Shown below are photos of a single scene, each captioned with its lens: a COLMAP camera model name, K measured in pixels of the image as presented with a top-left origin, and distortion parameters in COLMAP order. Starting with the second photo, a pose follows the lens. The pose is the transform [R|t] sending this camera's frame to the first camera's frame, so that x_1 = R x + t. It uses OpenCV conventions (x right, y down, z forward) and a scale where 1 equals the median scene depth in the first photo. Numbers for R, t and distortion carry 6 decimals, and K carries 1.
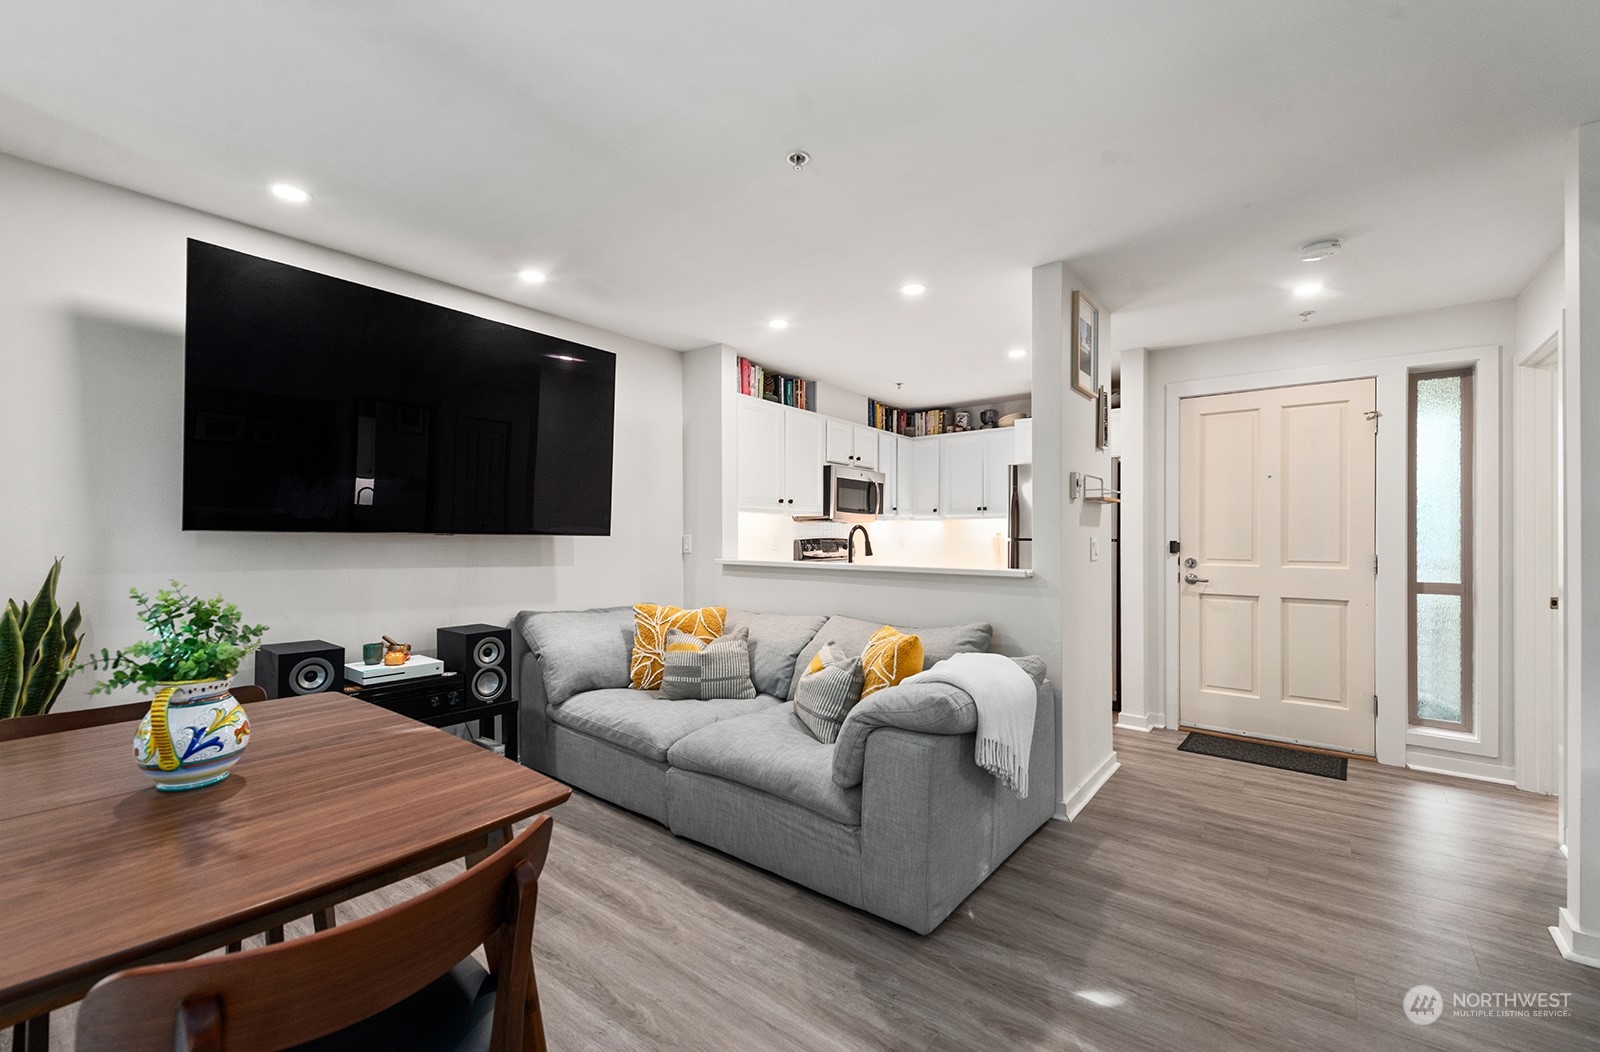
lens RADIAL K [[676.2, 0, 800.0], [0, 676.2, 526.0], [0, 0, 1]] dist [0.000523, -0.000243]
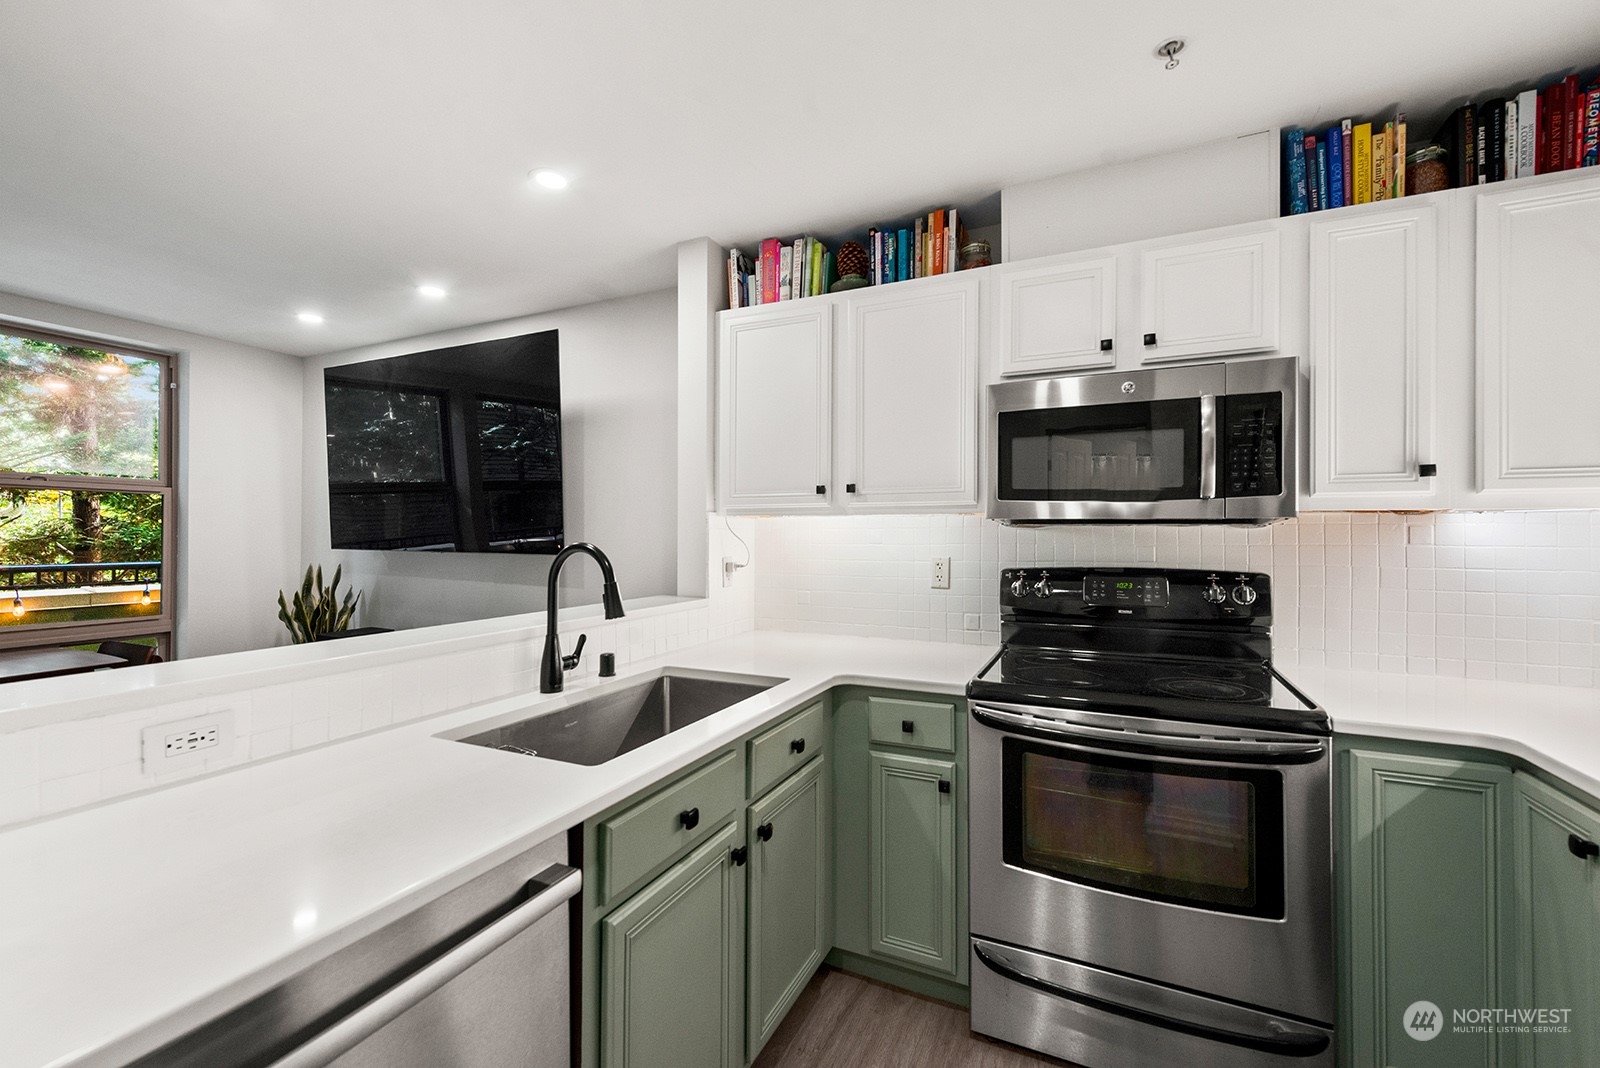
lens RADIAL K [[644.8, 0, 800.0], [0, 644.8, 534.0], [0, 0, 1]] dist [0.001512, 0.000068]
pose [[0.224880, -0.003570, -0.974380, 0.386379], [0.017467, 0.999847, 0.000368, -0.004384], [0.974230, -0.017103, 0.224908, 0.788918]]
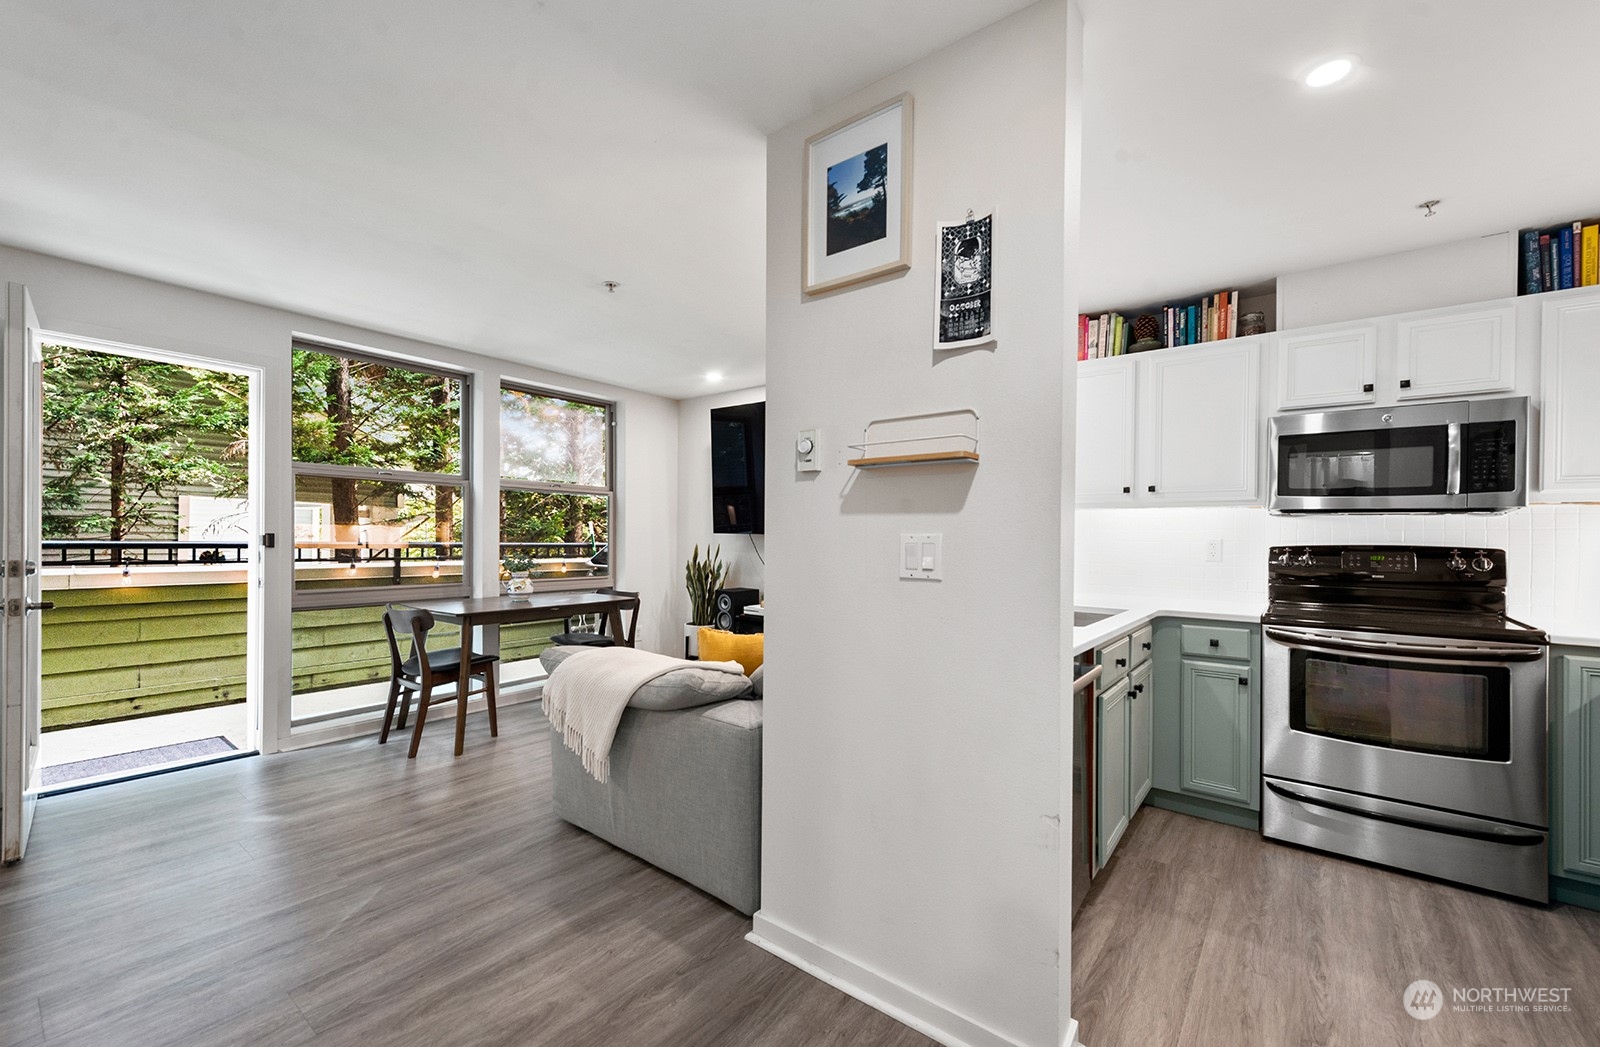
lens RADIAL K [[635.0, 0, 785.5], [0, 635.0, 539.3], [0, 0, 1]] dist [-0.000532, -0.000211]
pose [[-0.005118, -0.001622, -0.999986, 0.583192], [0.003393, 0.999993, -0.001639, 0.013687], [0.999981, -0.003402, -0.005113, 0.575822]]
